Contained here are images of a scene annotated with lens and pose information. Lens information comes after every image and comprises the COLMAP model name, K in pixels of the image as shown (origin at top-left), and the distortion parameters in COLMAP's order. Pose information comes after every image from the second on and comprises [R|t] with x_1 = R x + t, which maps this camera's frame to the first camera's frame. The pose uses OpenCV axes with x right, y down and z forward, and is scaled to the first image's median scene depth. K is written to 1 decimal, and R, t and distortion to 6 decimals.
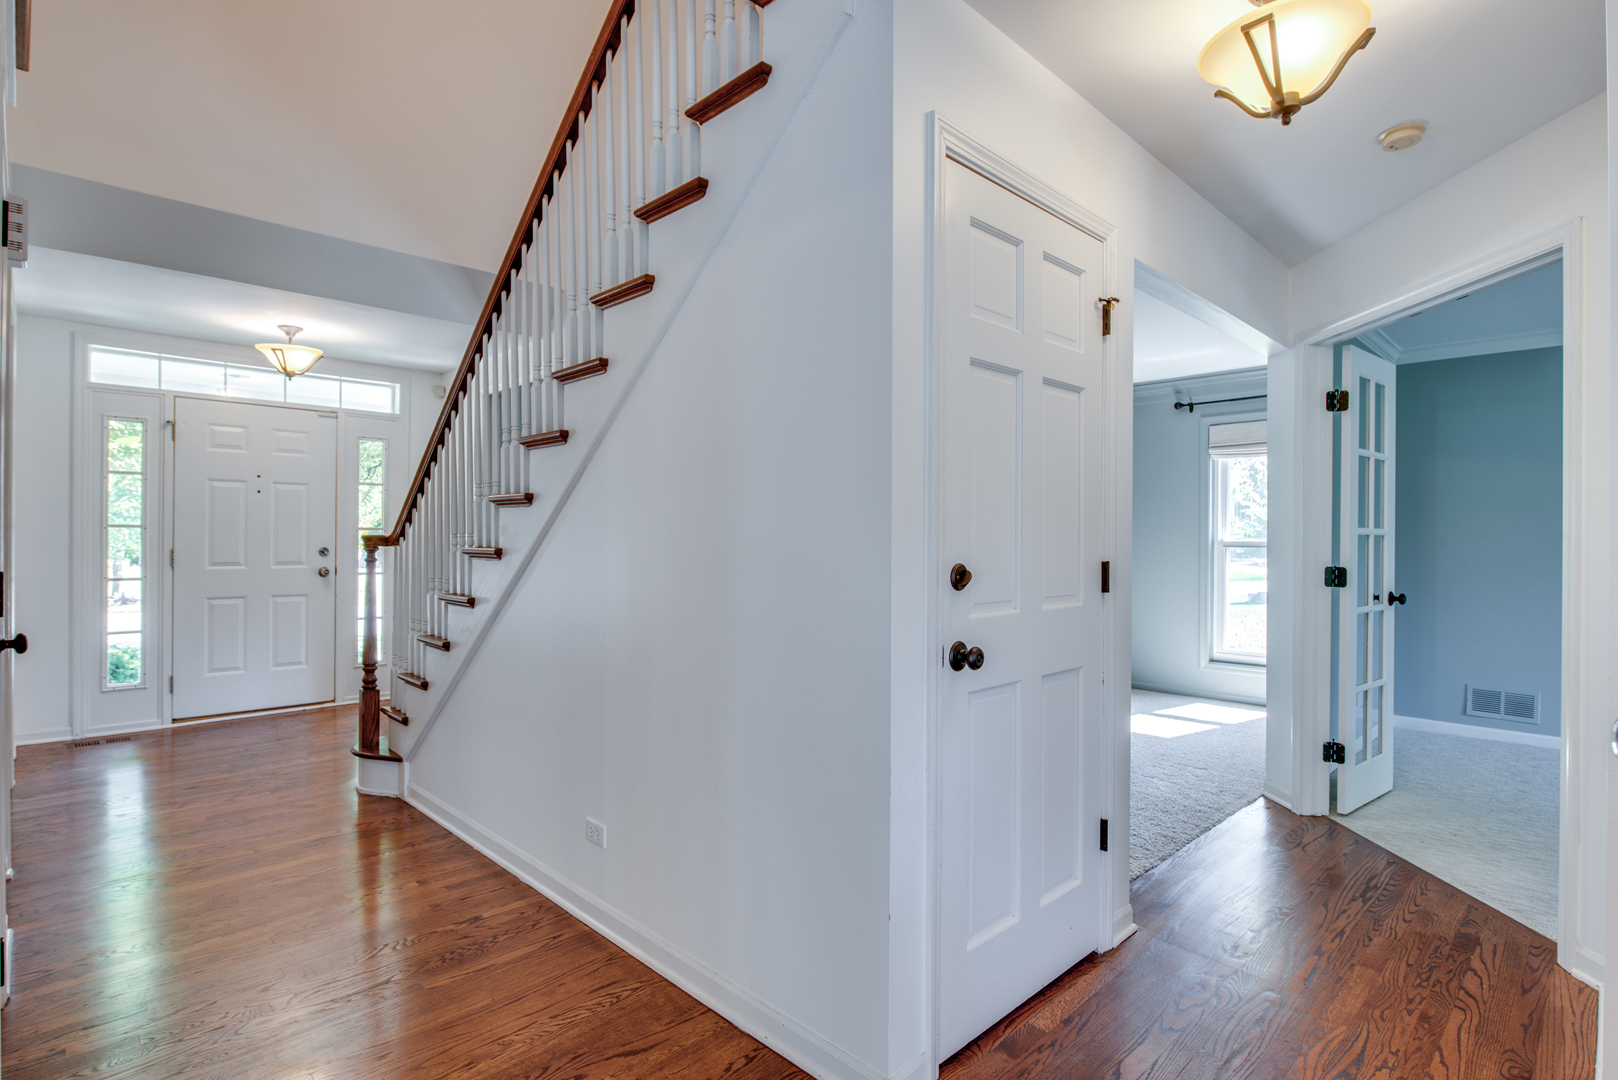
lens RADIAL K [[807.2, 0, 810.6], [0, 807.2, 543.2], [0, 0, 1]] dist [-0.007417, -0.003286]
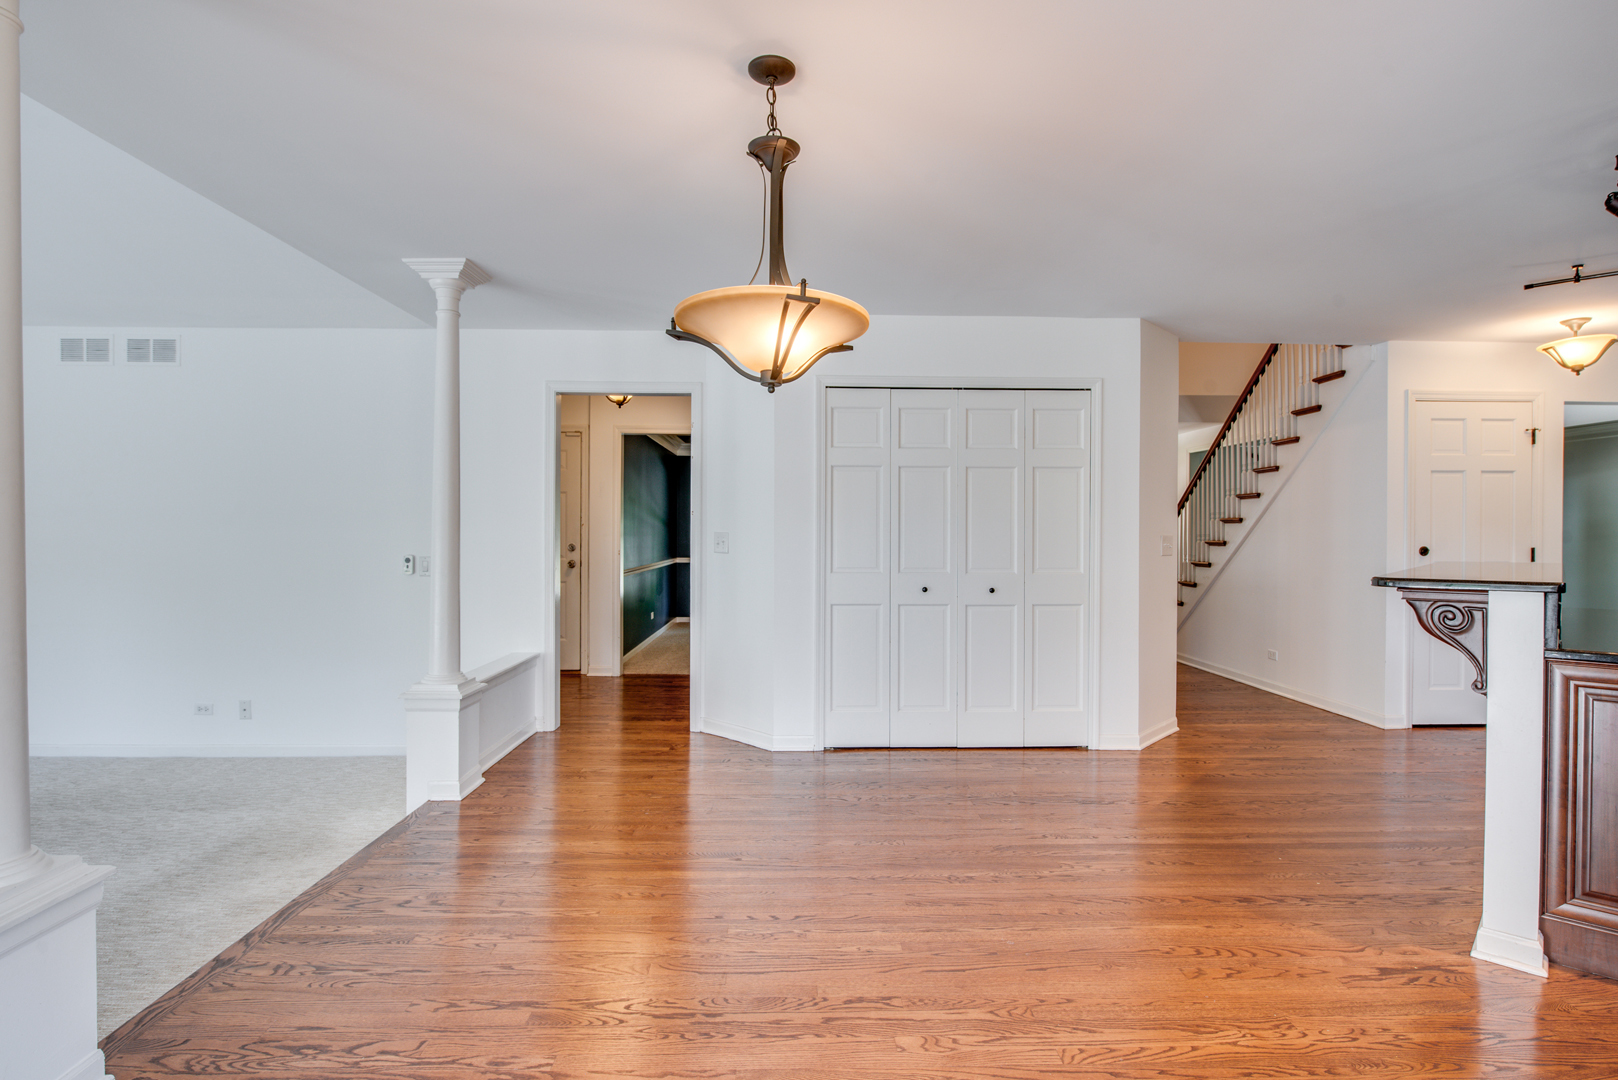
lens RADIAL K [[807.2, 0, 804.2], [0, 807.2, 539.5], [0, 0, 1]] dist [-0.007417, -0.003286]
pose [[0.725489, 0.002214, -0.688230, 0.273274], [-0.003738, 0.999993, -0.000724, 0.006049], [0.688224, 0.003098, 0.725492, -1.249773]]
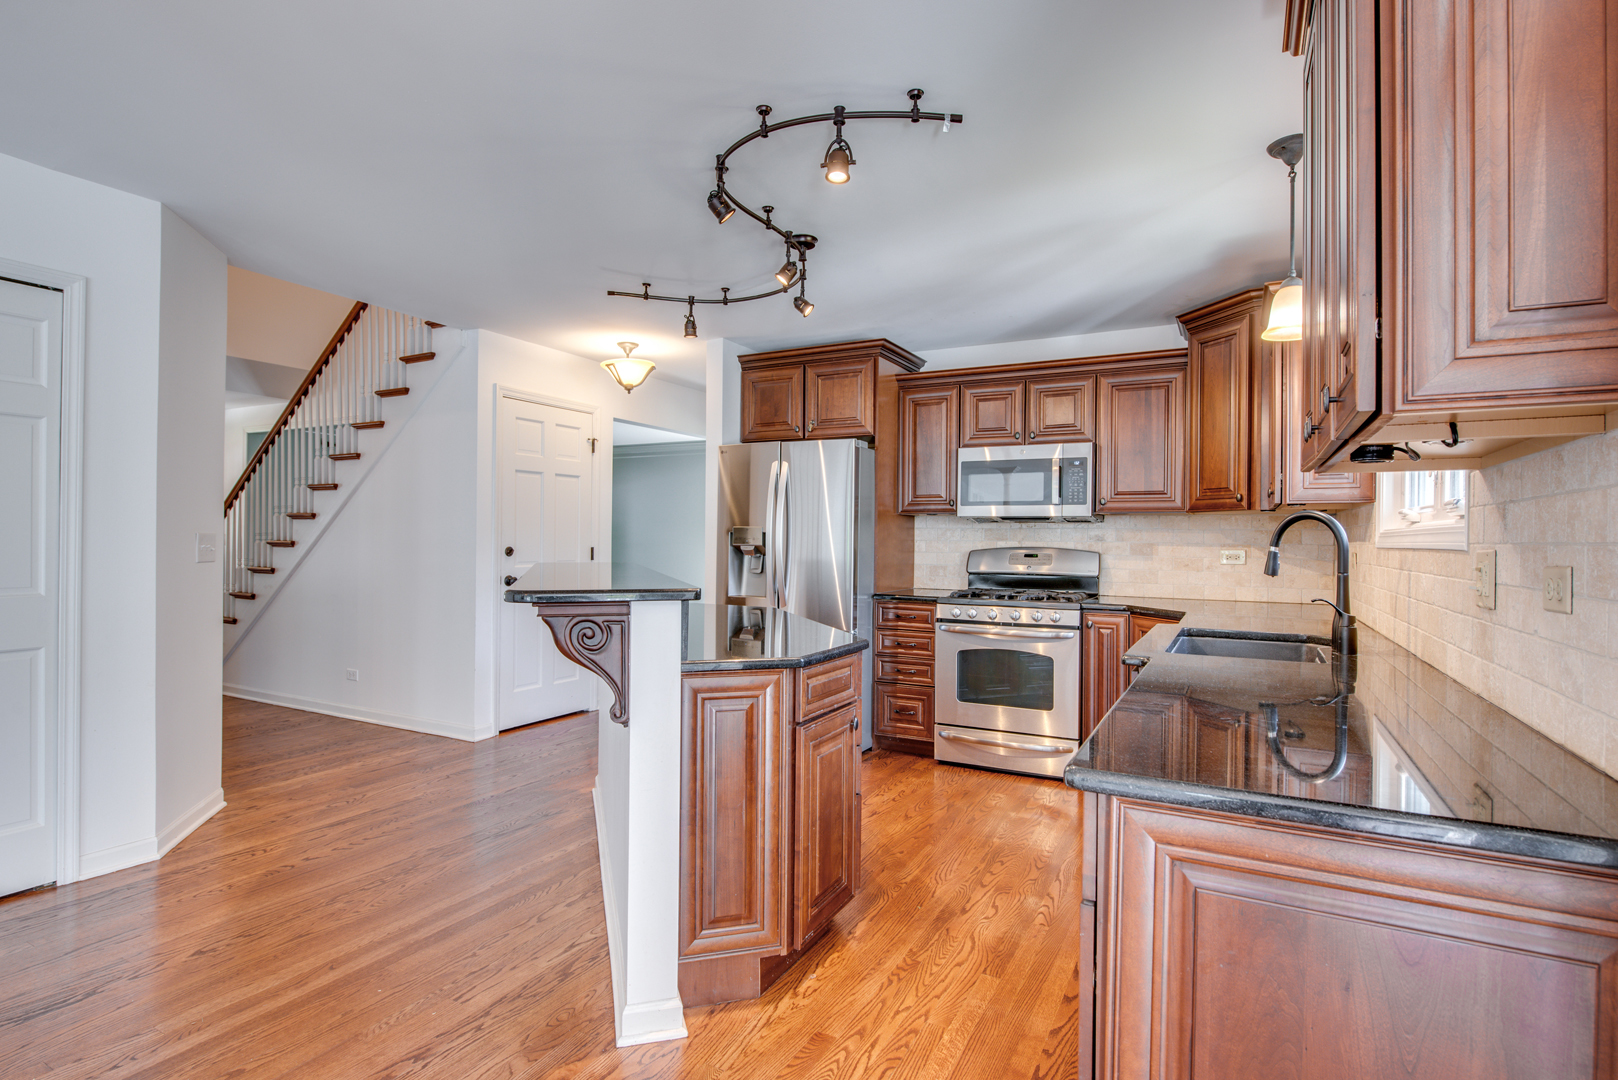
lens RADIAL K [[807.2, 0, 820.2], [0, 807.2, 537.8], [0, 0, 1]] dist [-0.007417, -0.003286]
pose [[0.954141, 0.004675, 0.299322, 0.188579], [-0.002847, 0.999975, -0.006542, 0.005427], [-0.299344, 0.005389, 0.954130, -0.961756]]
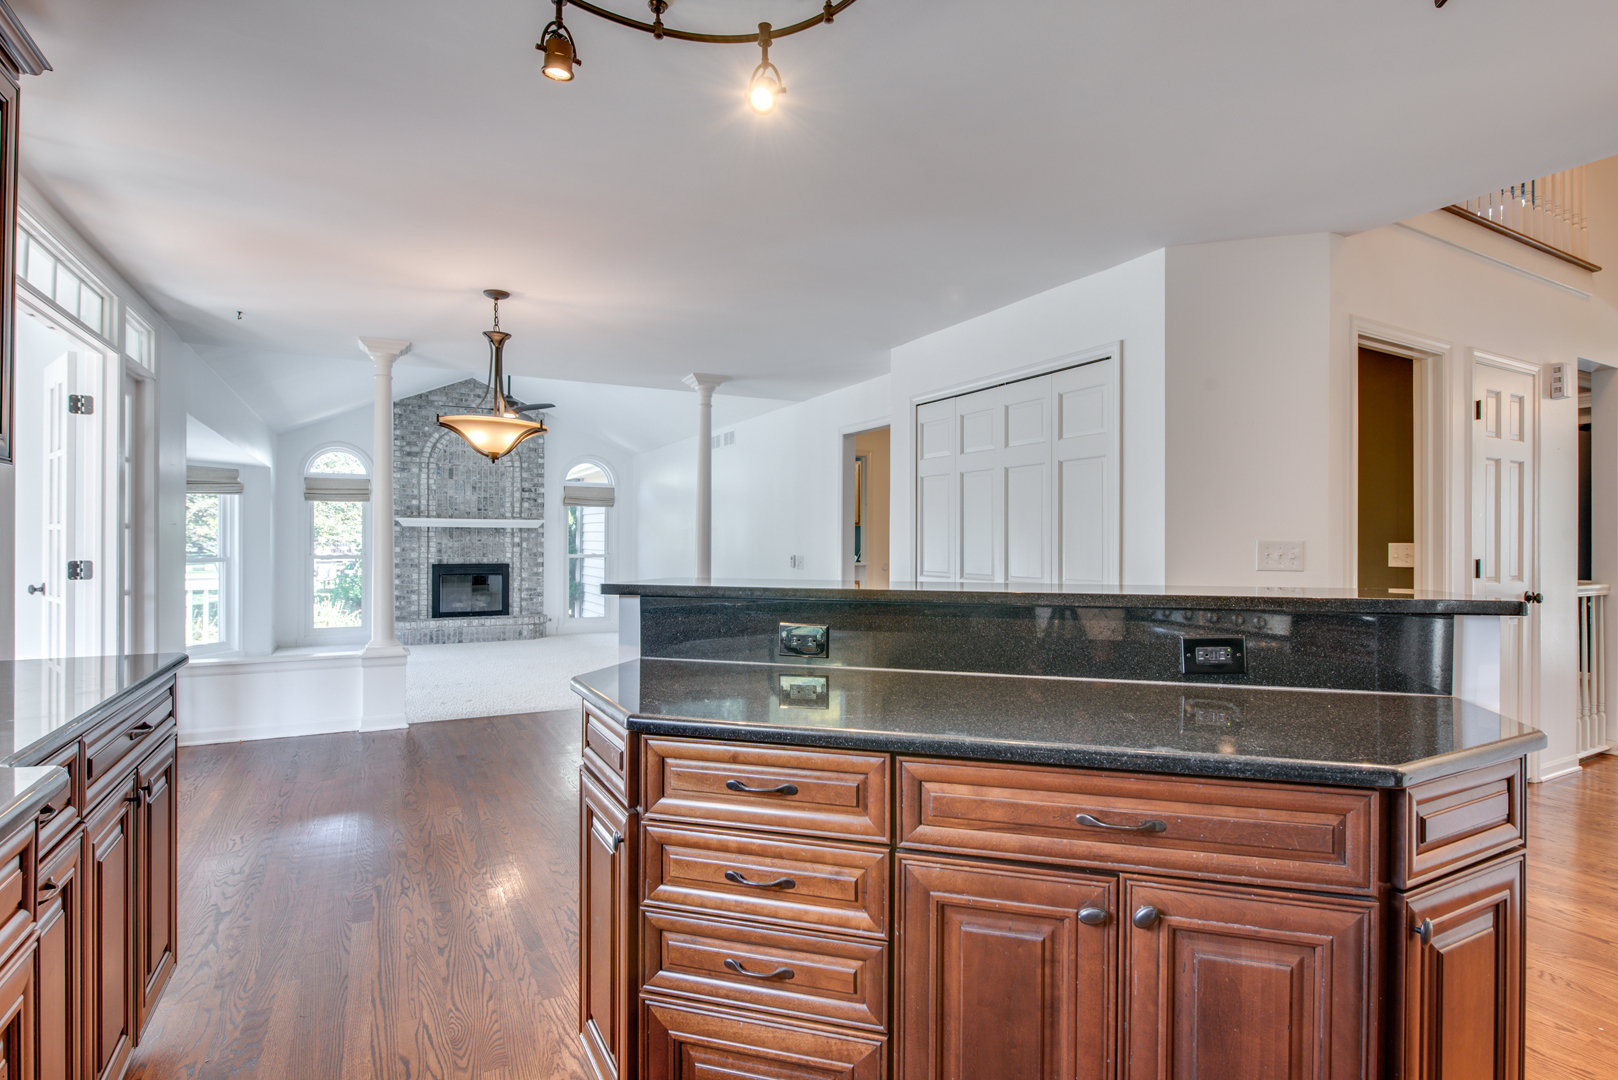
lens RADIAL K [[807.2, 0, 812.0], [0, 807.2, 538.0], [0, 0, 1]] dist [-0.007417, -0.003286]
pose [[-0.281842, -0.009565, -0.959413, 0.765354], [-0.009736, 0.999927, -0.007108, 0.005408], [0.959412, 0.007338, -0.281914, -0.180090]]
